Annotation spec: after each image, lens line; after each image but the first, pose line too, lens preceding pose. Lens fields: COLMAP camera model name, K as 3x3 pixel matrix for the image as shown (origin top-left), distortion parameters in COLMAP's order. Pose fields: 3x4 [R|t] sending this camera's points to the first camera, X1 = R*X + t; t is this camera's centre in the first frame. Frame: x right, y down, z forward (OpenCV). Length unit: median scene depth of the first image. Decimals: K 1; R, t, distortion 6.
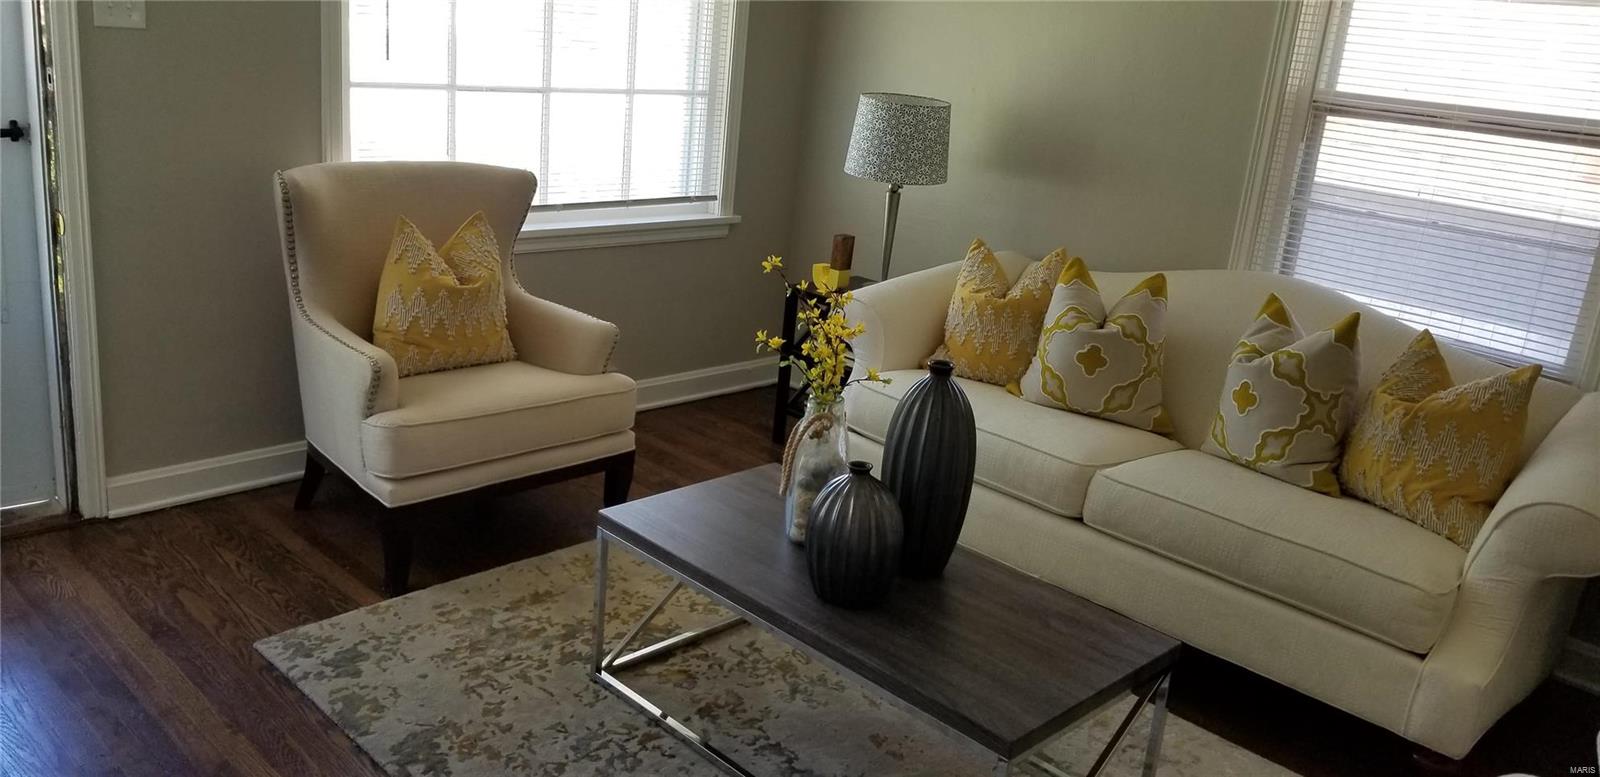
lens RADIAL K [[1223.1, 0, 792.6], [0, 1223.1, 375.1], [0, 0, 1]] dist [0.070984, -0.118752]
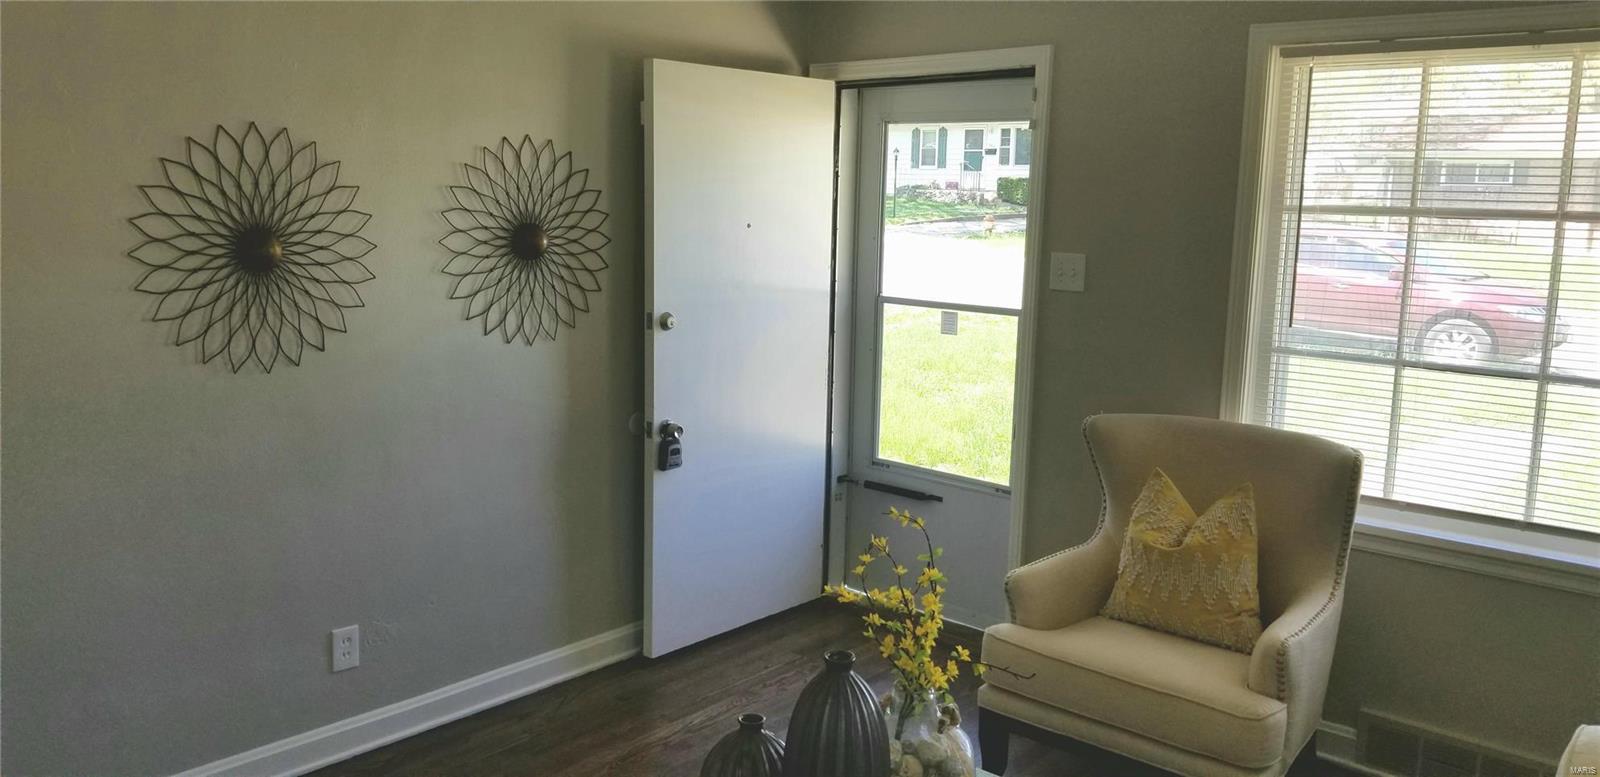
lens RADIAL K [[1212.4, 0, 800.0], [0, 1212.4, 388.5], [0, 0, 1]] dist [0.100493, -0.115418]
pose [[0.043845, 0.059939, -0.997239, 0.596248], [-0.301453, 0.952465, 0.043995, -0.129875], [0.952472, 0.298692, 0.059829, 0.573644]]
